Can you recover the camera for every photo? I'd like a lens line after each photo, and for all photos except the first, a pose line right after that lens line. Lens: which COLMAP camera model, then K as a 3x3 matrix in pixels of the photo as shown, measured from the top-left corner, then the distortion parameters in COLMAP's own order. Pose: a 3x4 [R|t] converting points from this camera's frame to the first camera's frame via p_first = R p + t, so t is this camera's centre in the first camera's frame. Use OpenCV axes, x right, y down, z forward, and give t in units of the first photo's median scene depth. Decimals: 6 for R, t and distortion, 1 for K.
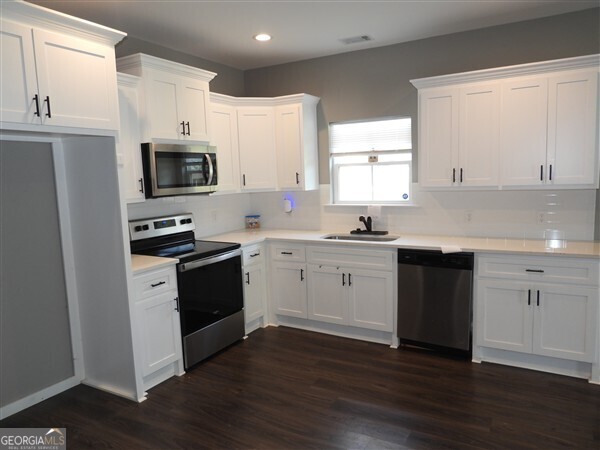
lens RADIAL K [[434.2, 0, 300.6], [0, 434.2, 225.6], [0, 0, 1]] dist [-0.003838, -0.003802]
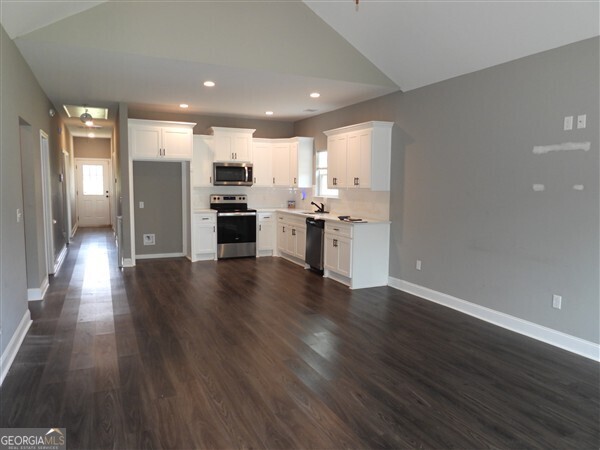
lens RADIAL K [[434.2, 0, 300.6], [0, 434.2, 225.6], [0, 0, 1]] dist [-0.003838, -0.003802]
pose [[0.813012, 0.099069, -0.573757, 1.315591], [-0.107619, 0.994008, 0.019136, 0.055502], [0.572215, 0.046189, 0.818802, -0.624271]]
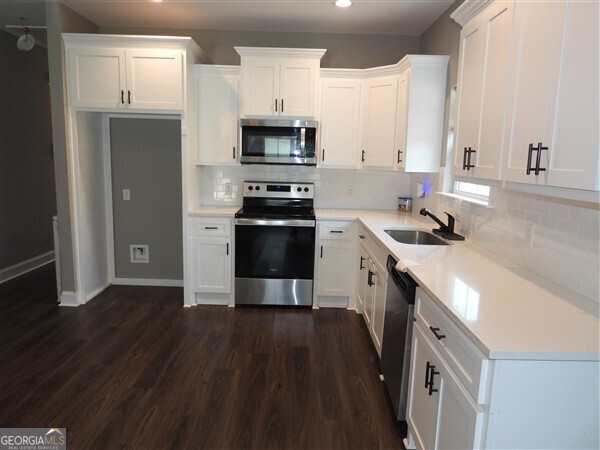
lens RADIAL K [[434.2, 0, 300.6], [0, 434.2, 225.6], [0, 0, 1]] dist [-0.003838, -0.003802]
pose [[0.497546, 0.182138, -0.848100, 0.761406], [-0.147609, 0.981225, 0.124132, -0.062180], [0.854786, 0.063426, 0.515090, 0.467401]]
